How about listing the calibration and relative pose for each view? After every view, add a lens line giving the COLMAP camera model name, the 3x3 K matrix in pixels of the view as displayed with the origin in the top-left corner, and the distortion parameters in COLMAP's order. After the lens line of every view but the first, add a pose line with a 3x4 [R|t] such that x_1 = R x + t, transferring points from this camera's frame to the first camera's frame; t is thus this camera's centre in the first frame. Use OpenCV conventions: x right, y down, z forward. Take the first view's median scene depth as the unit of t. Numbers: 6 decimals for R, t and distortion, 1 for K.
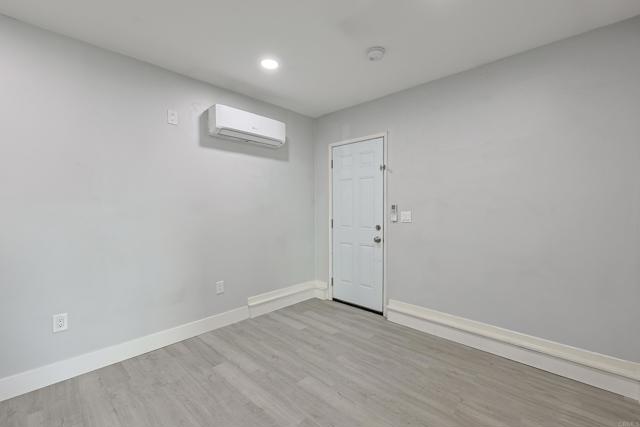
lens RADIAL K [[275.6, 0, 315.5], [0, 275.6, 213.3], [0, 0, 1]] dist [0.000942, 0.000179]
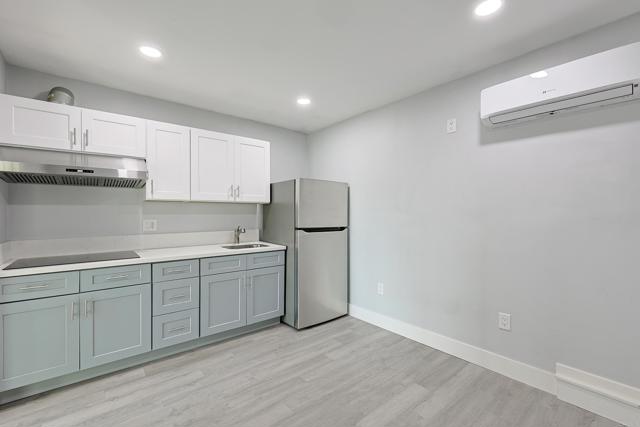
lens RADIAL K [[275.0, 0, 323.3], [0, 275.0, 212.7], [0, 0, 1]] dist [-0.000992, 0.000046]
pose [[-0.111624, -0.005974, -0.993733, 0.573067], [-0.017448, 0.999840, -0.004051, -0.025035], [0.993597, 0.016886, -0.111711, 0.718696]]
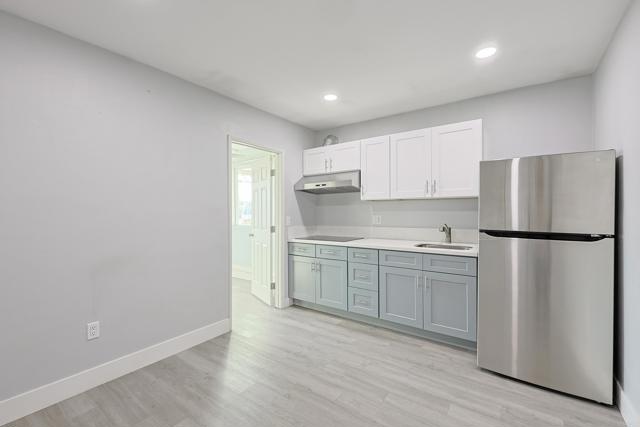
lens RADIAL K [[275.6, 0, 315.5], [0, 275.6, 213.3], [0, 0, 1]] dist [0.000942, 0.000179]
pose [[-0.990329, 0.002825, -0.138711, -0.009240], [-0.000715, 0.999676, 0.025463, -0.037385], [0.138738, 0.025316, -0.990006, 1.325758]]
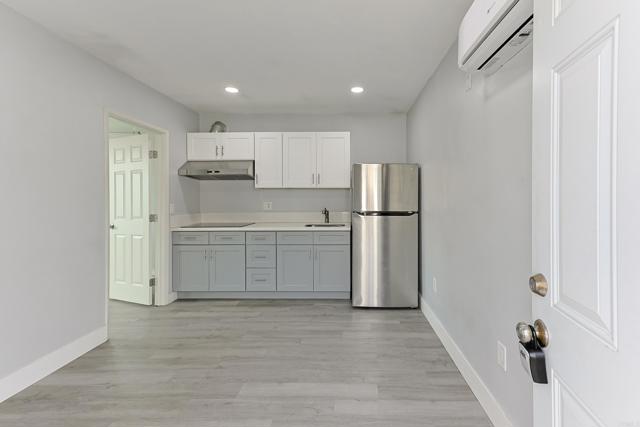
lens RADIAL K [[281.0, 0, 345.5], [0, 281.0, 199.1], [0, 0, 1]] dist [0.023041, 0.000043]
pose [[-0.728514, 0.002644, -0.685026, 0.288733], [-0.012333, 0.999780, 0.016975, -0.039202], [0.684920, 0.020815, -0.728321, 1.455418]]
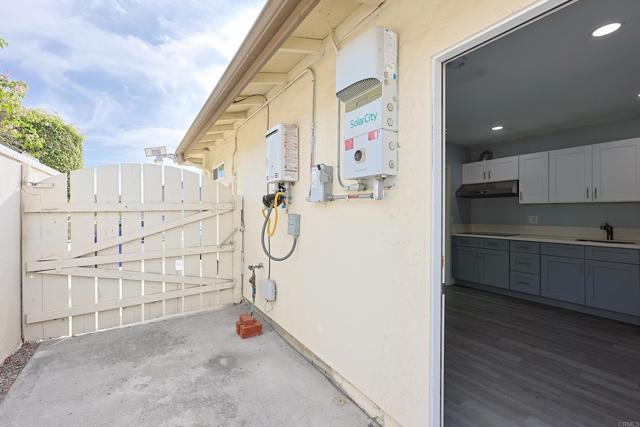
lens RADIAL K [[275.0, 0, 323.3], [0, 275.0, 212.7], [0, 0, 1]] dist [-0.000992, 0.000046]
pose [[-0.980003, -0.001513, 0.198977, 0.472610], [0.002873, 0.999759, 0.021756, -0.053559], [-0.198962, 0.021892, -0.979763, 1.976337]]
